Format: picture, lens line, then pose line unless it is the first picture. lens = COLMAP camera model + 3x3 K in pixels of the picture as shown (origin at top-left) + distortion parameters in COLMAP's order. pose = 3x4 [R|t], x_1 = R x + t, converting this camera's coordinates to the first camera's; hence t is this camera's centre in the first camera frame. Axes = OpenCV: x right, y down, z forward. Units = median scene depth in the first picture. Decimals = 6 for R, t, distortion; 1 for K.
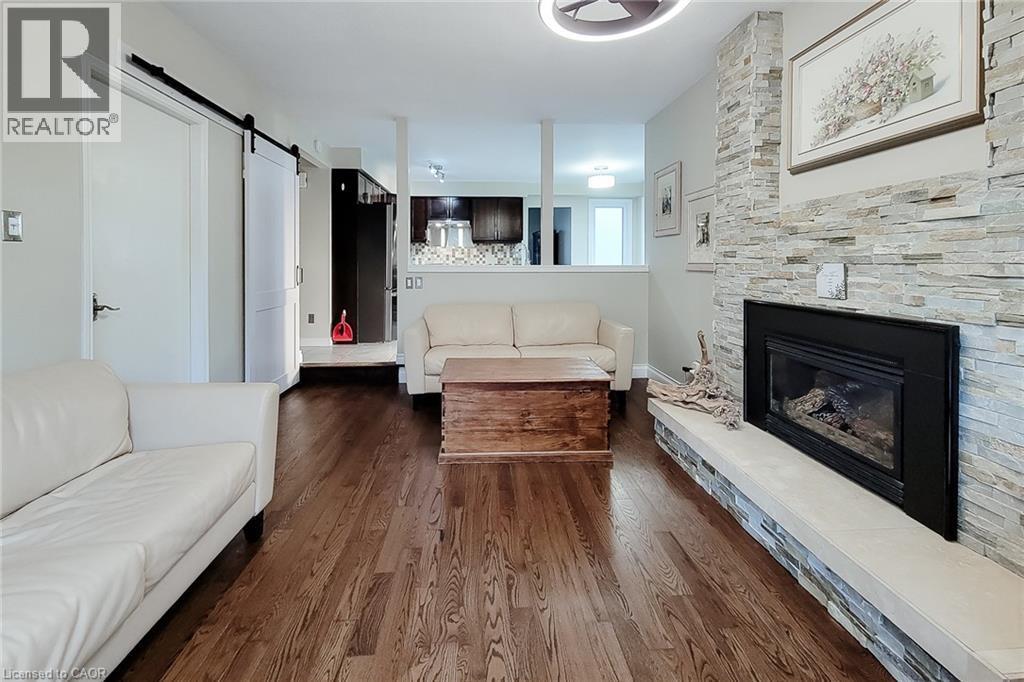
lens RADIAL K [[436.0, 0, 510.7], [0, 436.0, 268.1], [0, 0, 1]] dist [0.000920, -0.000257]
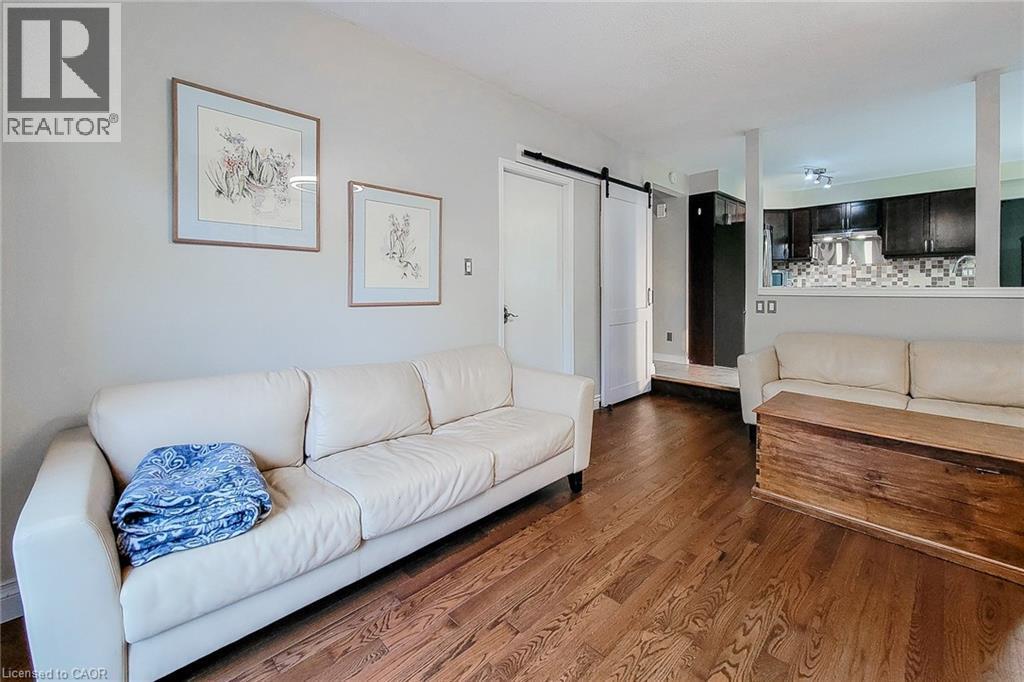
lens RADIAL K [[426.2, 0, 498.7], [0, 426.2, 296.6], [0, 0, 1]] dist [-0.002367, -0.001008]
pose [[0.636540, 0.012849, -0.771137, 0.148380], [-0.002178, 0.999887, 0.014863, -0.000184], [0.771241, -0.007781, 0.636496, -0.009746]]
